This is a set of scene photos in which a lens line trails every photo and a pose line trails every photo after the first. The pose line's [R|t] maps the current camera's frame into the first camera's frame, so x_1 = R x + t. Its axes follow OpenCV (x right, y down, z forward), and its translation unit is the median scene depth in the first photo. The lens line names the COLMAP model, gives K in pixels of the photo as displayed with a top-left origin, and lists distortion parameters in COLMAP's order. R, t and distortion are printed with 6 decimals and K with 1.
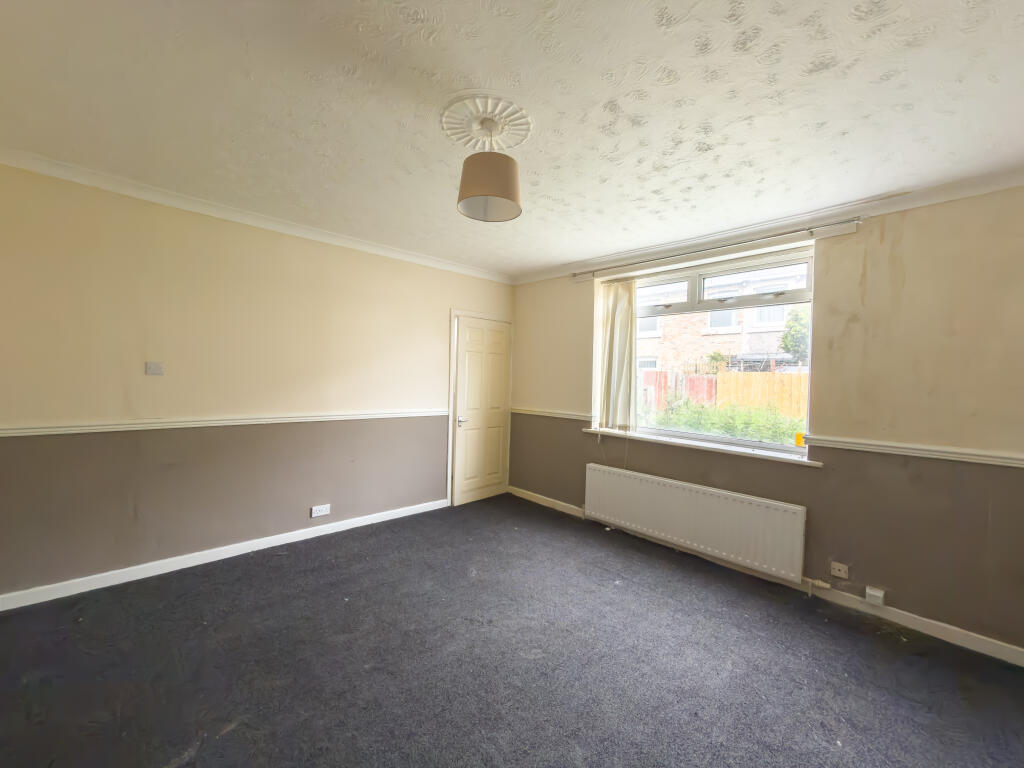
lens RADIAL K [[416.0, 0, 511.7], [0, 416.0, 386.0], [0, 0, 1]] dist [-0.002075, 0.000083]
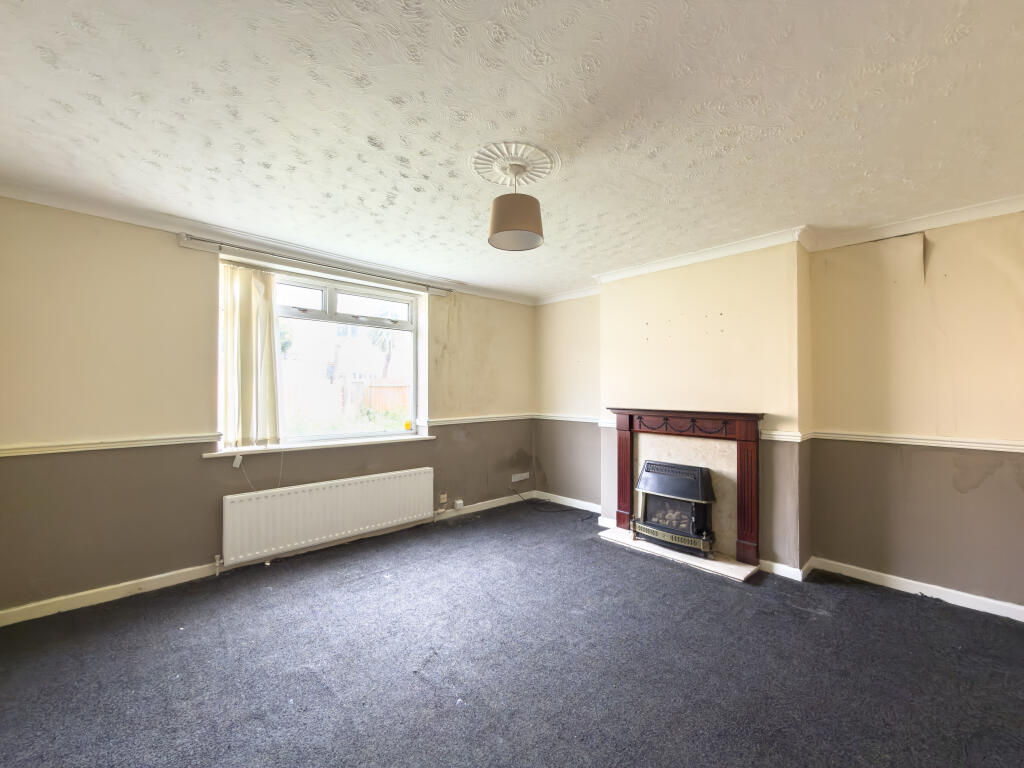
lens RADIAL K [[416.0, 0, 511.4], [0, 416.0, 385.9], [0, 0, 1]] dist [-0.002075, 0.000083]
pose [[0.002072, -0.017103, 0.999852, -0.722781], [0.019184, 0.999670, 0.017060, -0.024079], [-0.999814, 0.019146, 0.002400, 0.604226]]
